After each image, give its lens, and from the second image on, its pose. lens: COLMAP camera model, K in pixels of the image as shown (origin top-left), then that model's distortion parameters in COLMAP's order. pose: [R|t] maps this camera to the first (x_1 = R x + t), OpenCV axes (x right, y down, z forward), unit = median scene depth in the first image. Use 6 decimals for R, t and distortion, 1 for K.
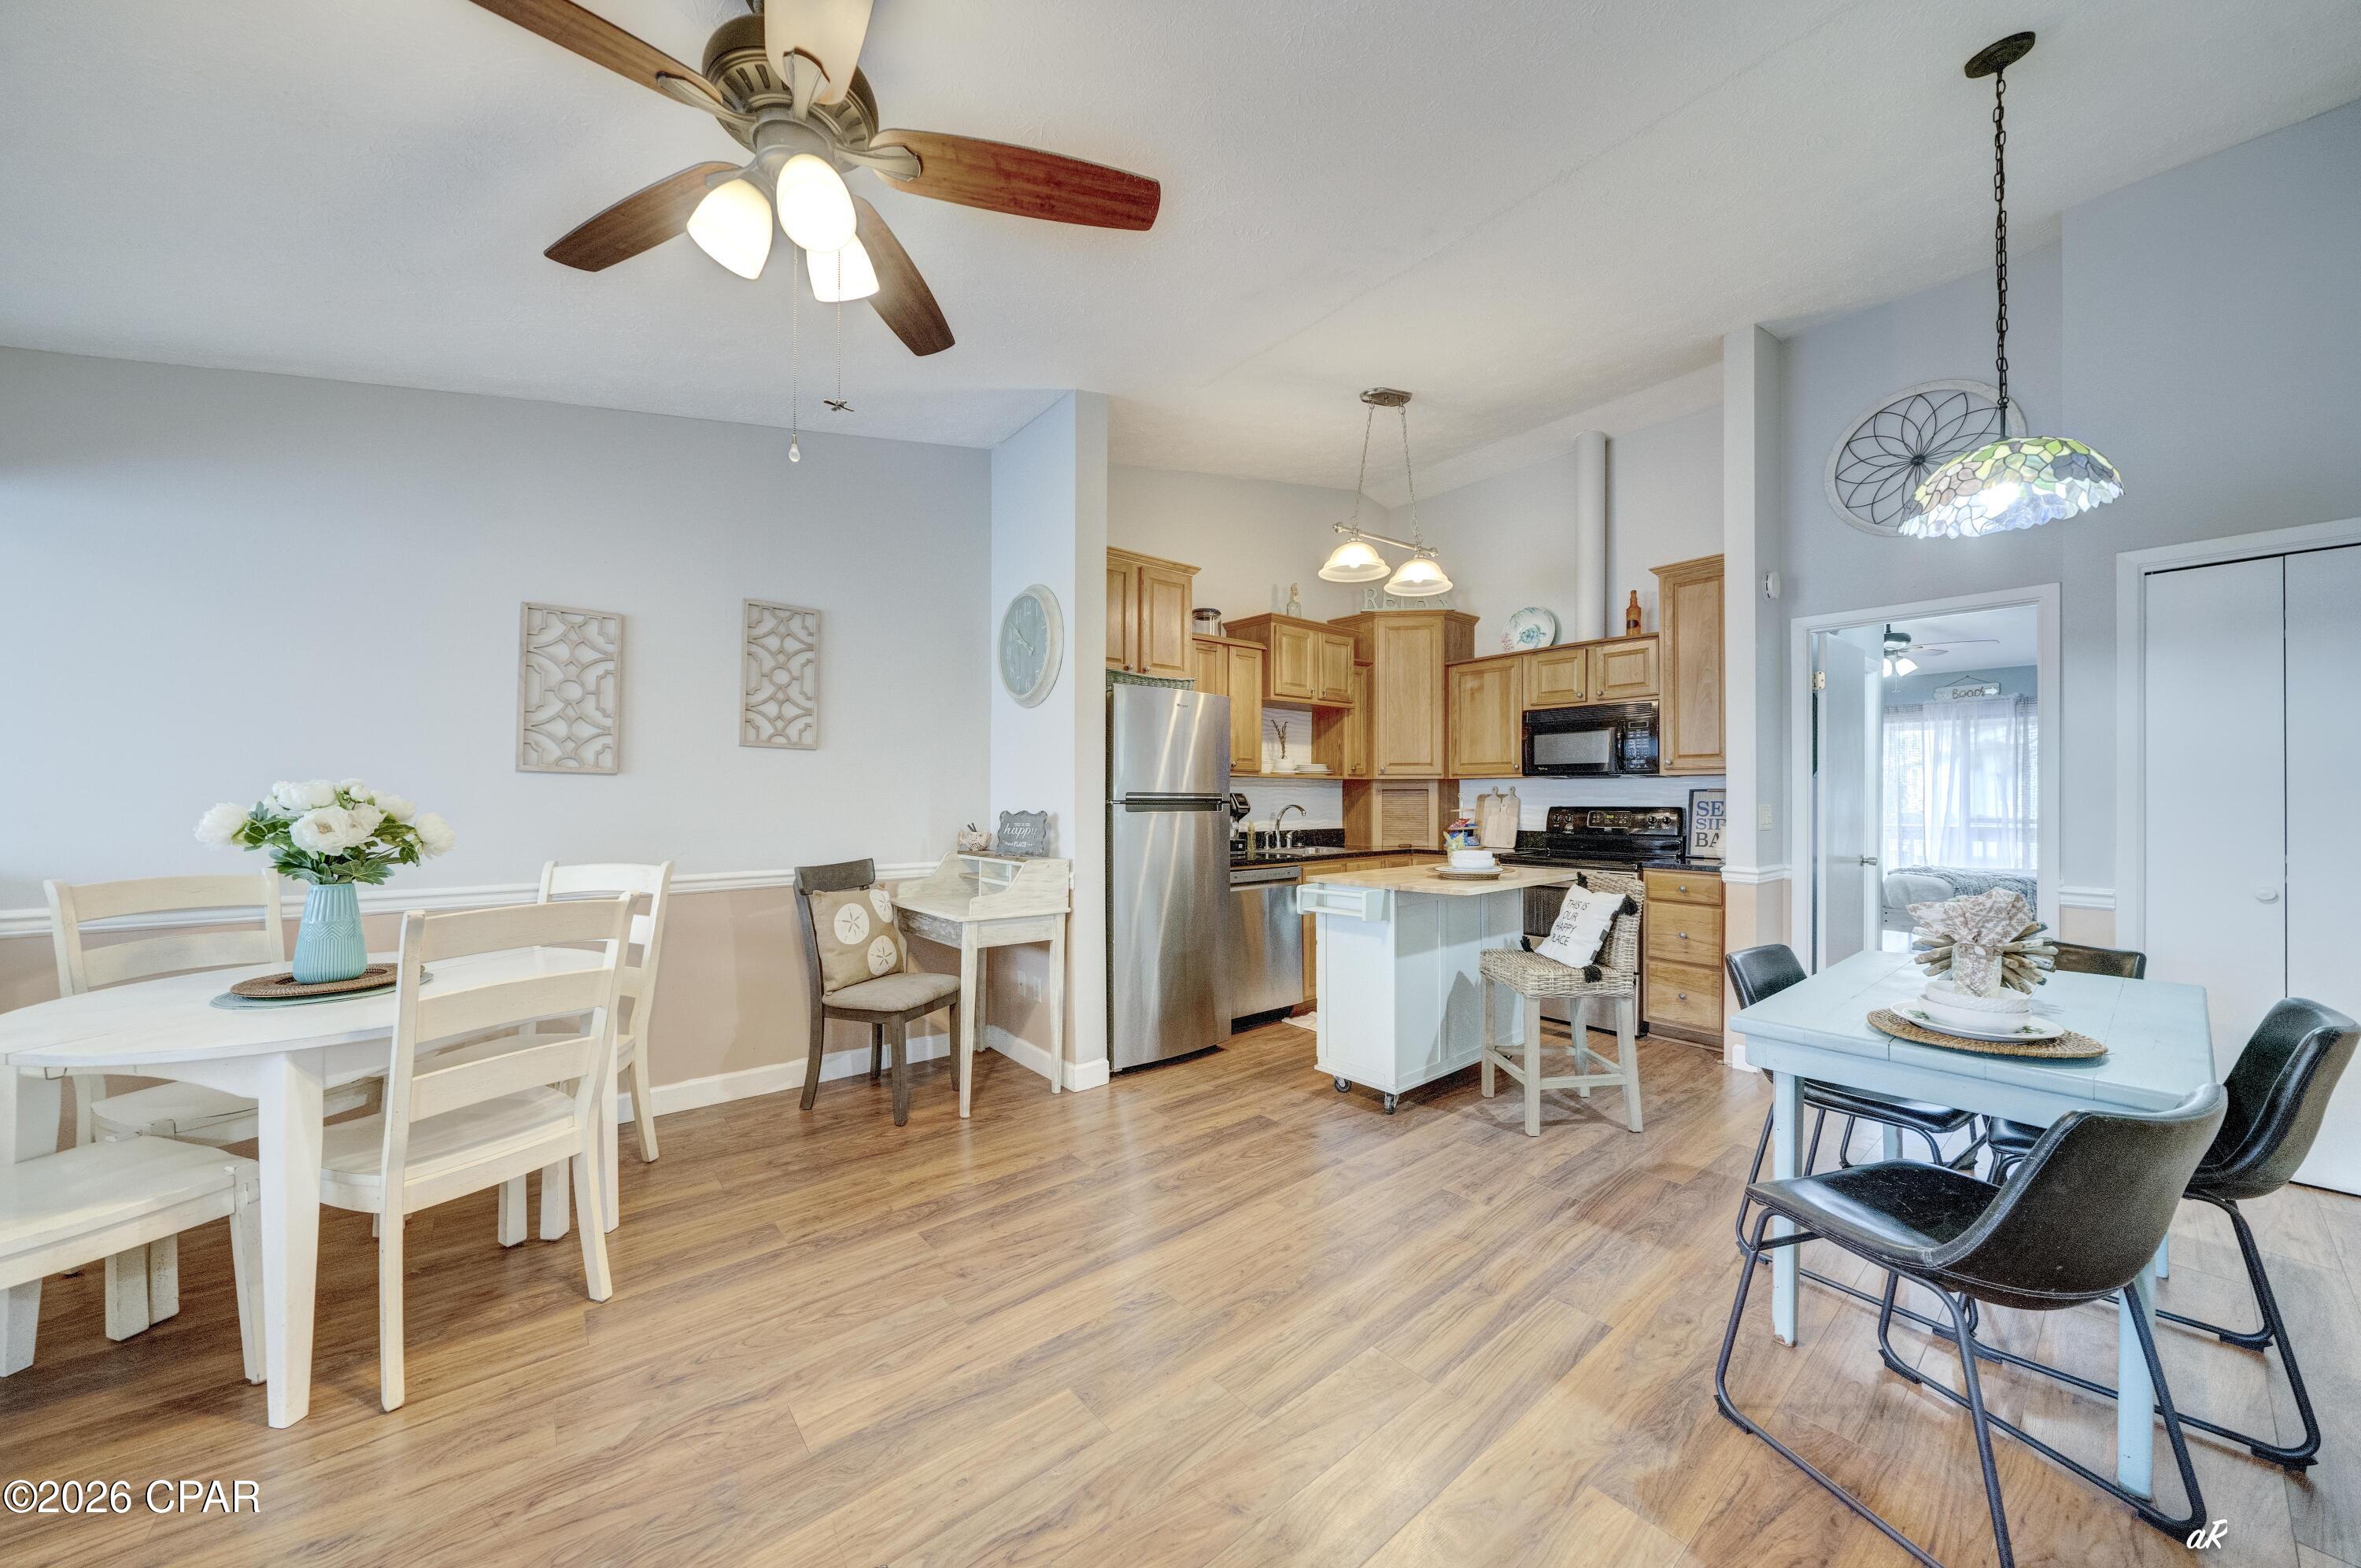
lens RADIAL K [[816.8, 0, 1179.2], [0, 816.8, 793.8], [0, 0, 1]] dist [-0.002383, -0.000087]
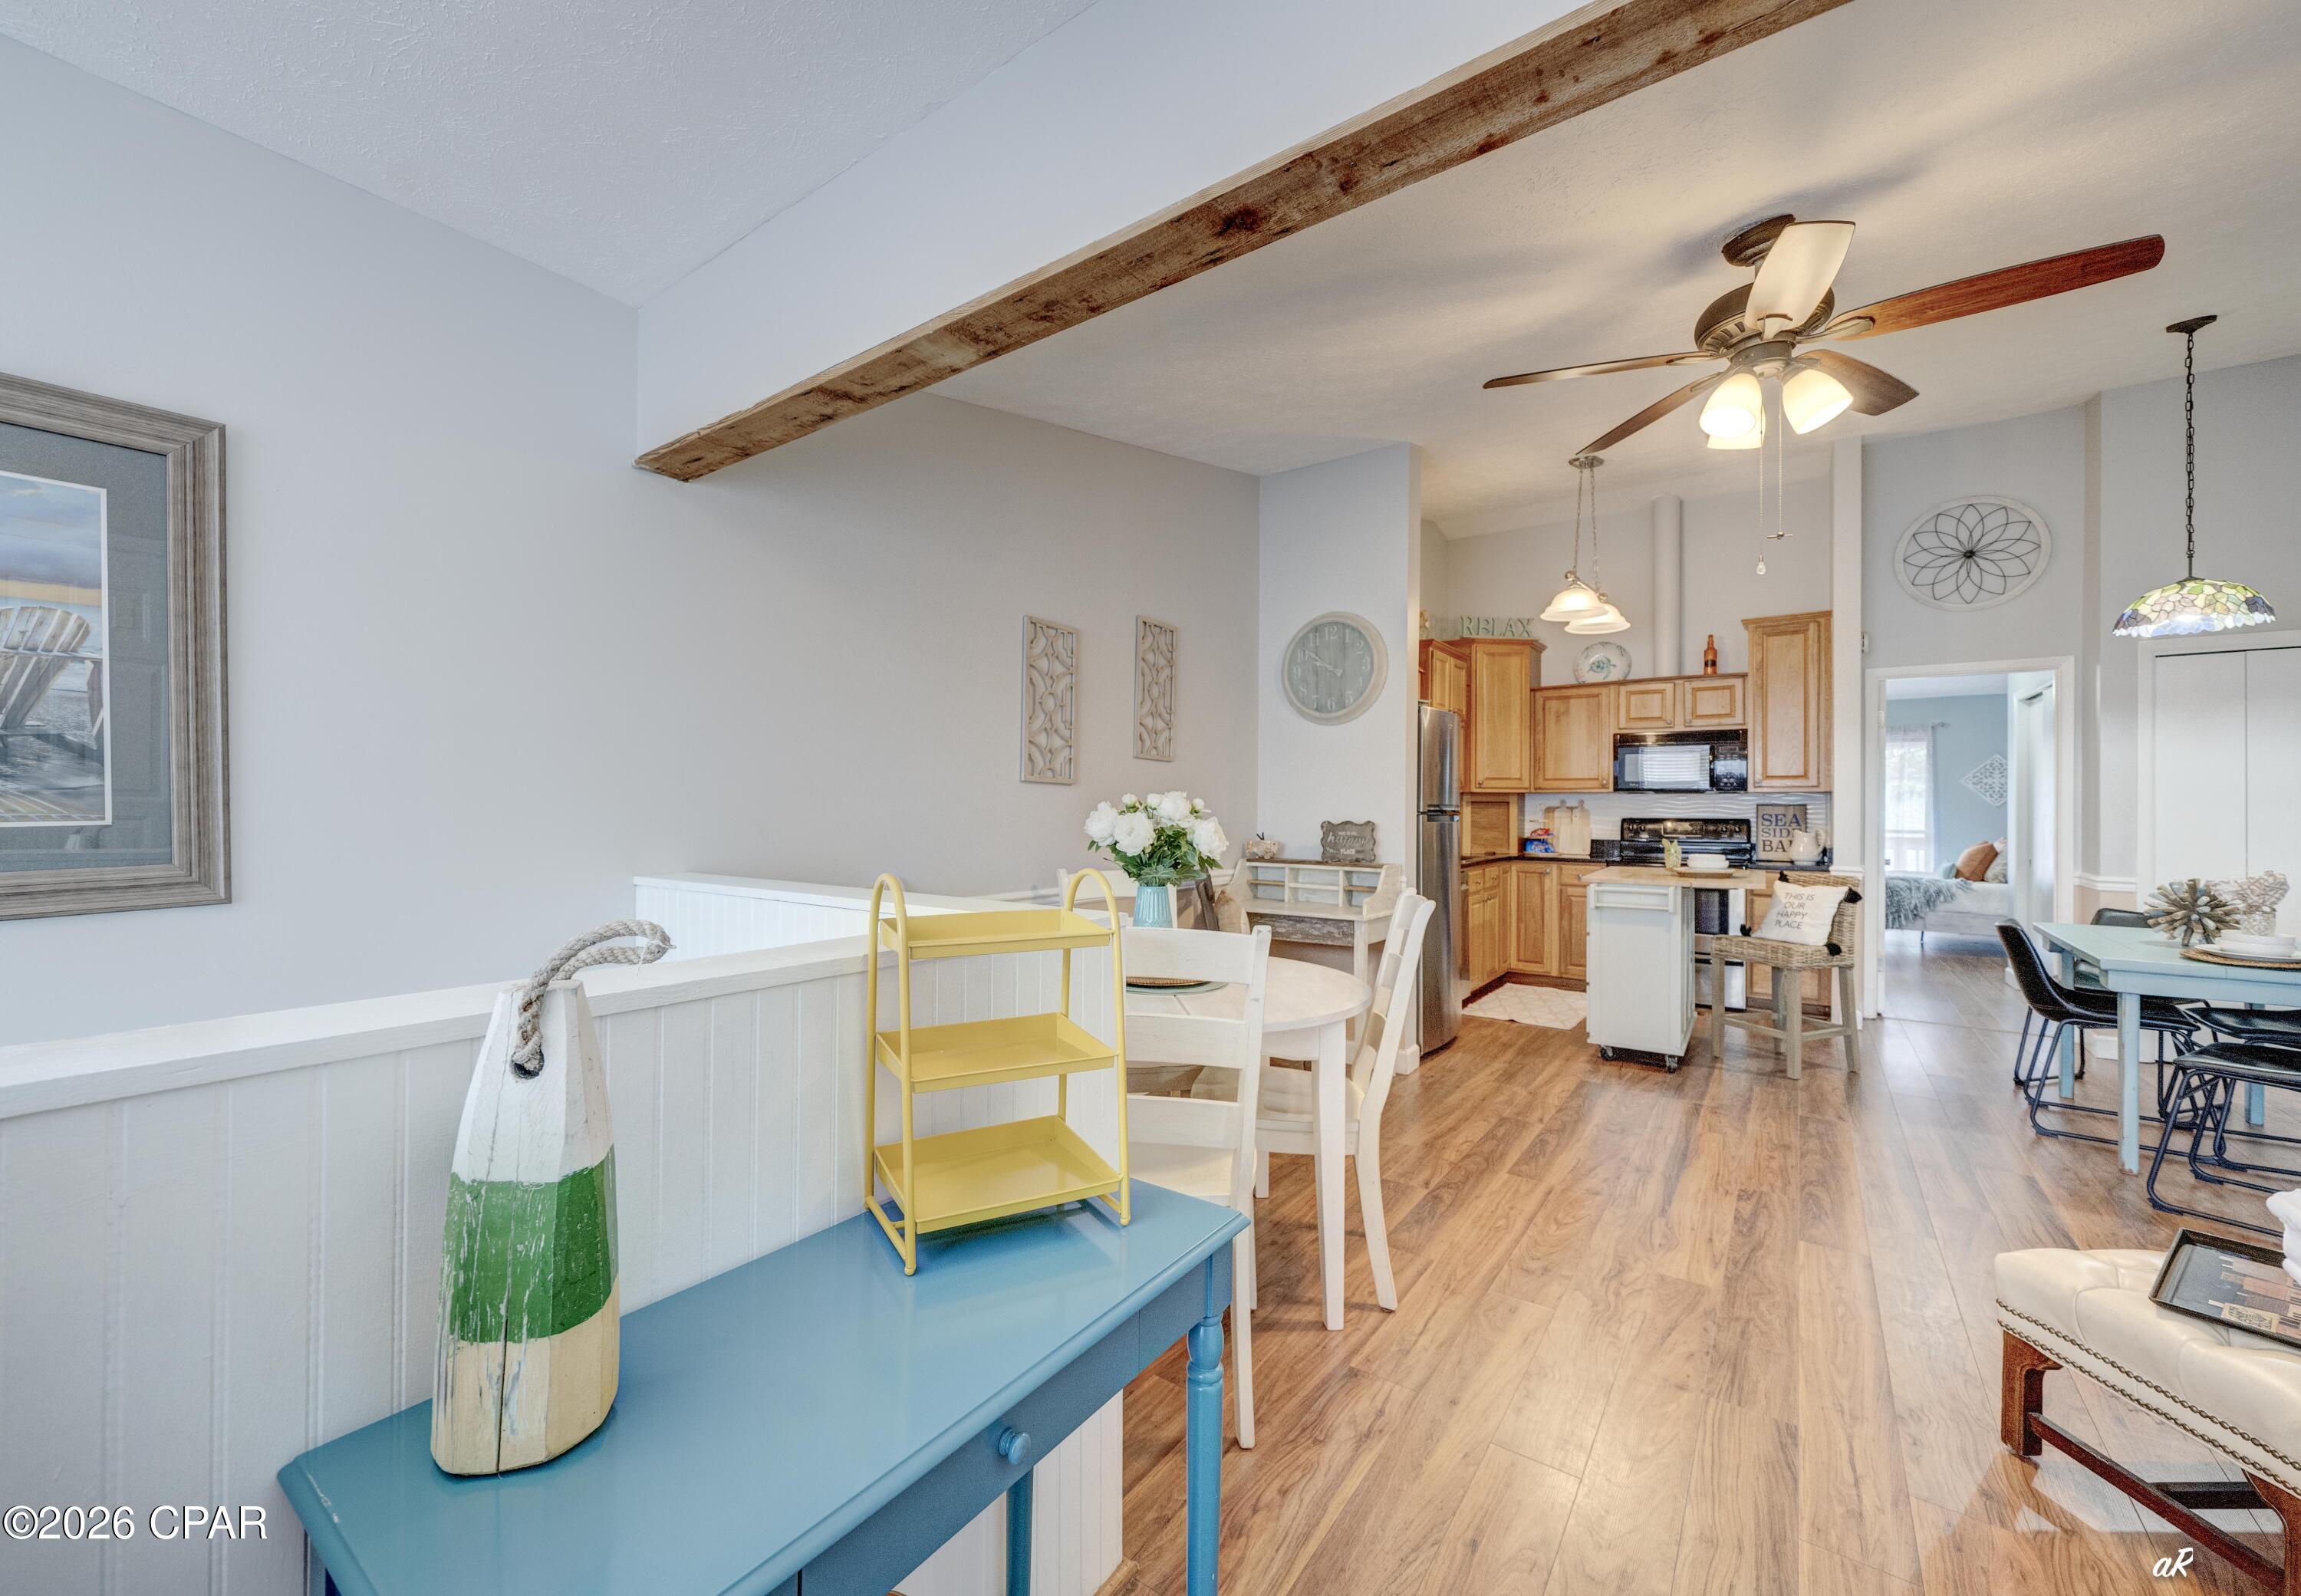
lens RADIAL K [[917.3, 0, 1099.6], [0, 917.3, 802.1], [0, 0, 1]] dist [-0.001786, -0.000446]
pose [[0.973648, 0.006519, 0.227964, -0.778596], [-0.006744, 0.999977, 0.000208, -0.002644], [-0.227958, -0.001740, 0.973669, -0.112148]]
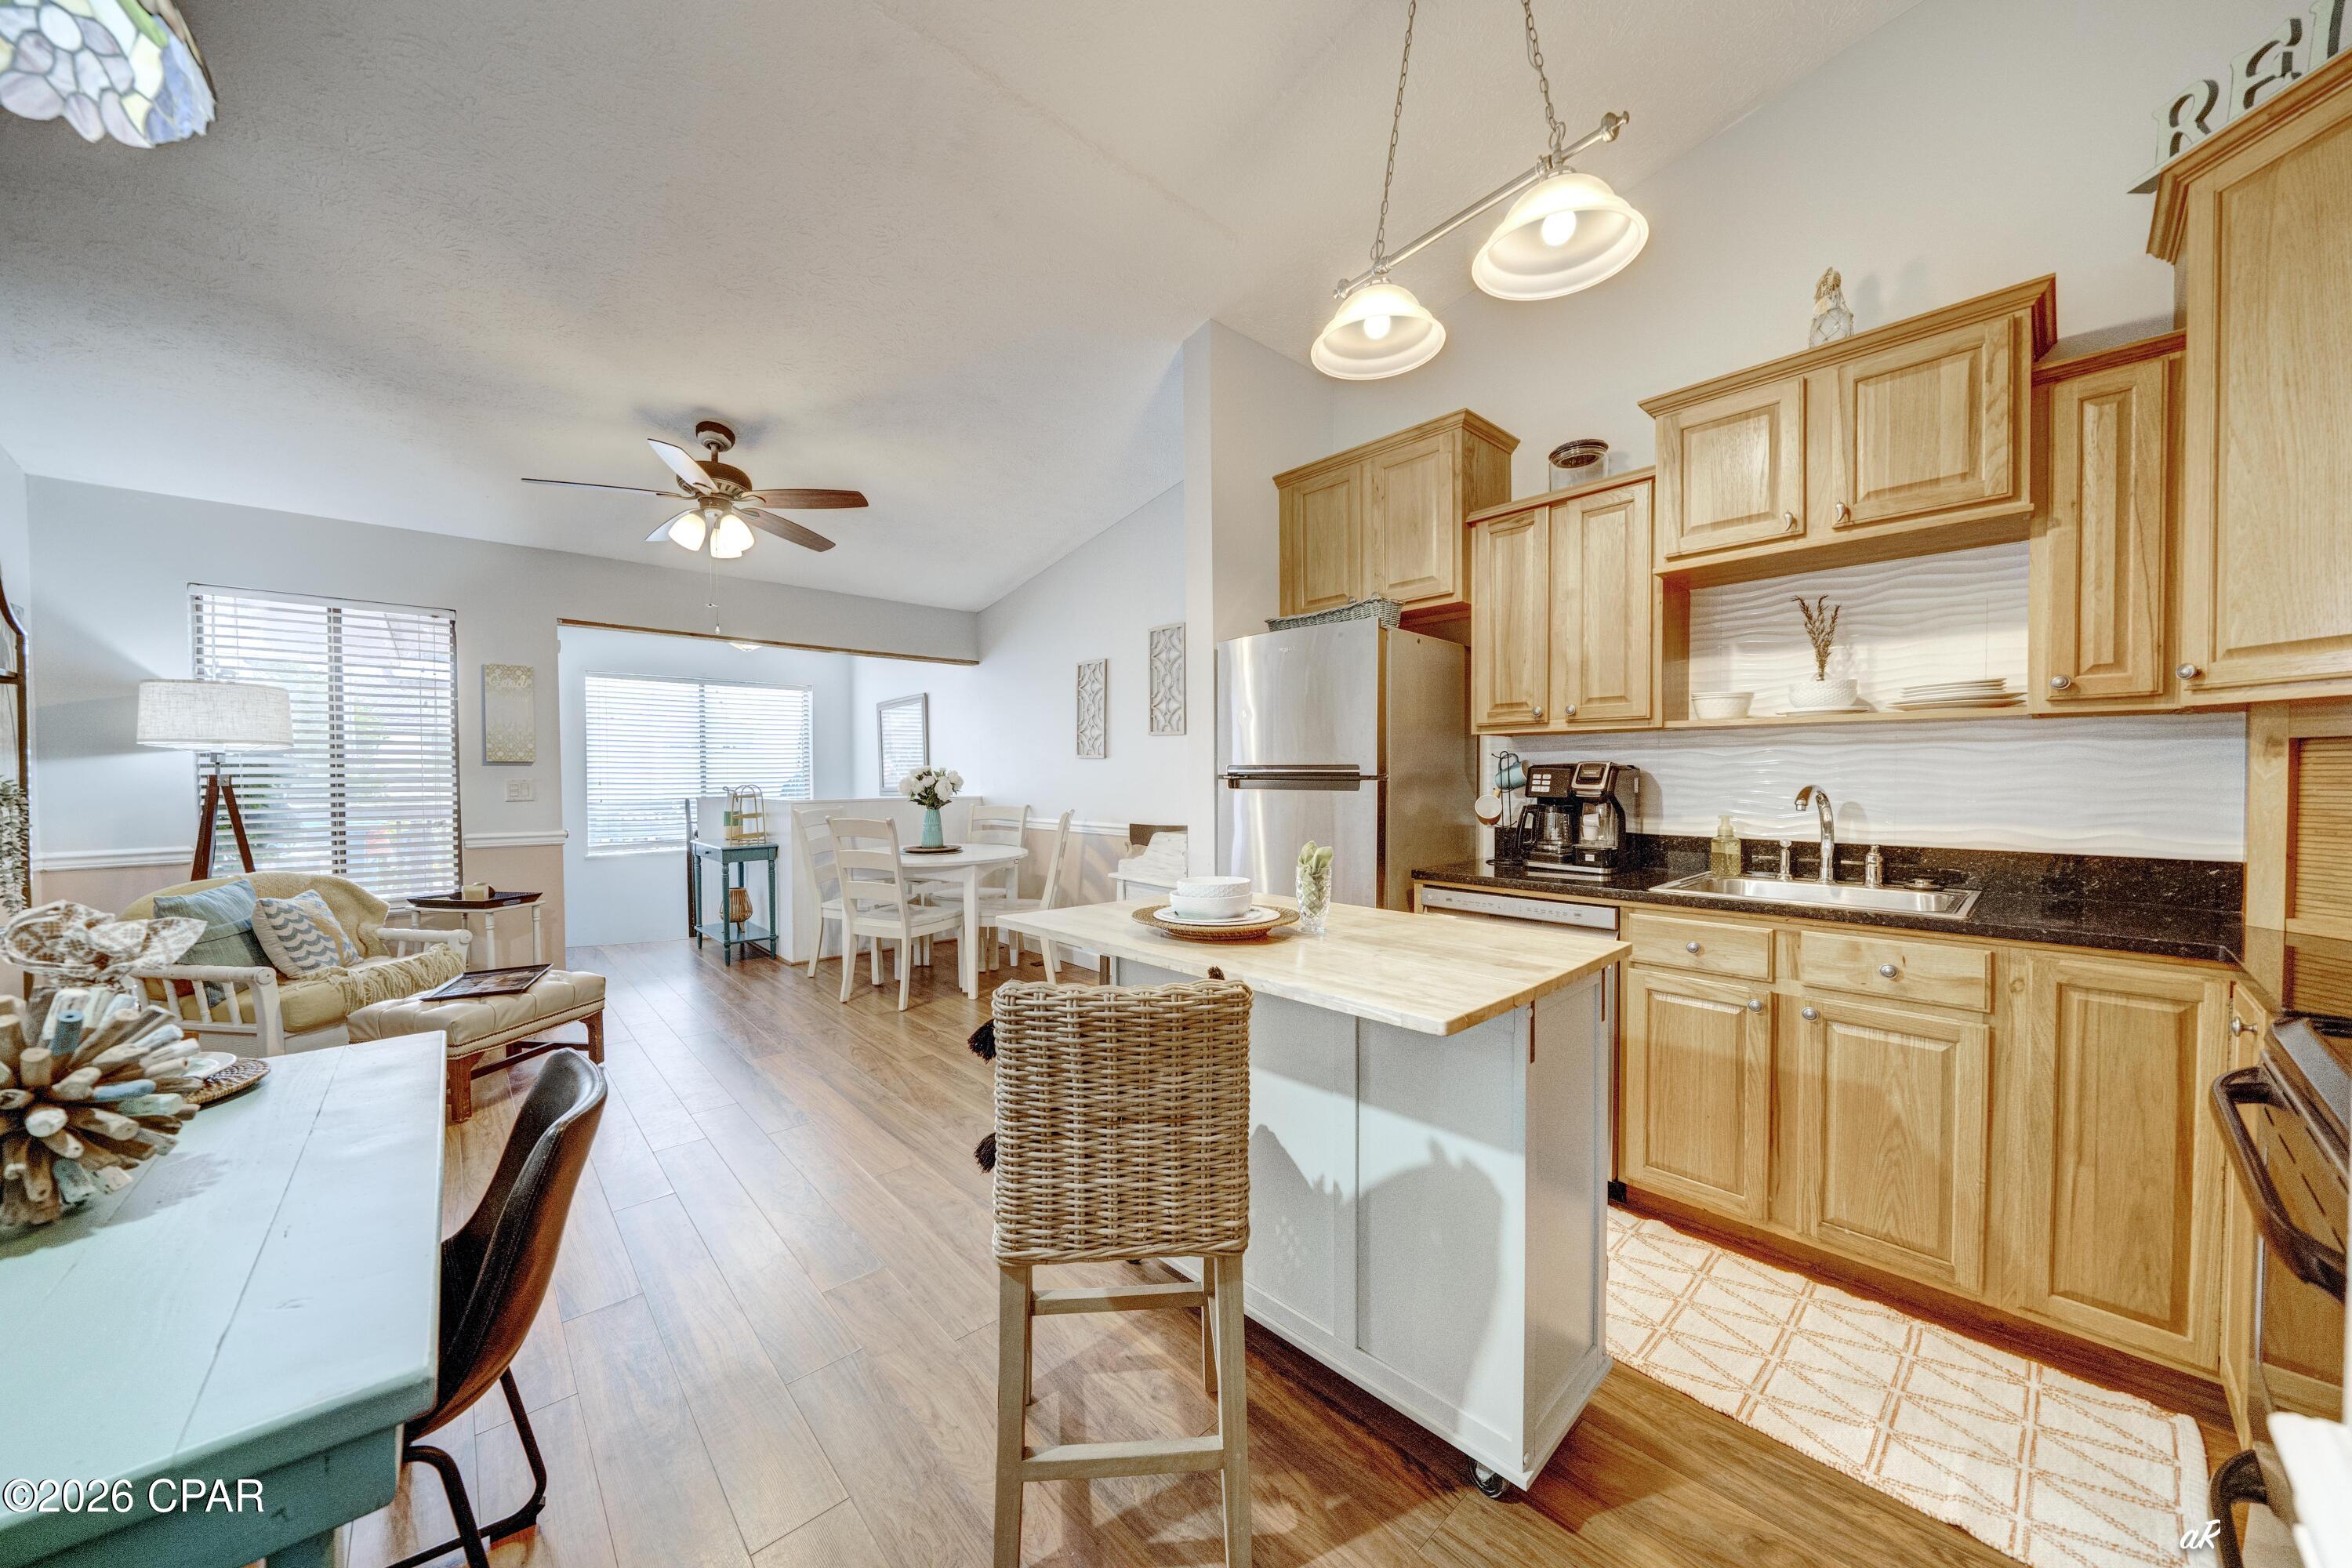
lens RADIAL K [[816.4, 0, 1170.8], [0, 816.4, 791.1], [0, 0, 1]] dist [-0.000038, 0.000014]
pose [[0.046116, 0.022627, -0.998680, 0.792974], [0.008894, 0.999695, 0.023060, 0.005019], [0.998896, -0.009946, 0.045901, 0.887822]]
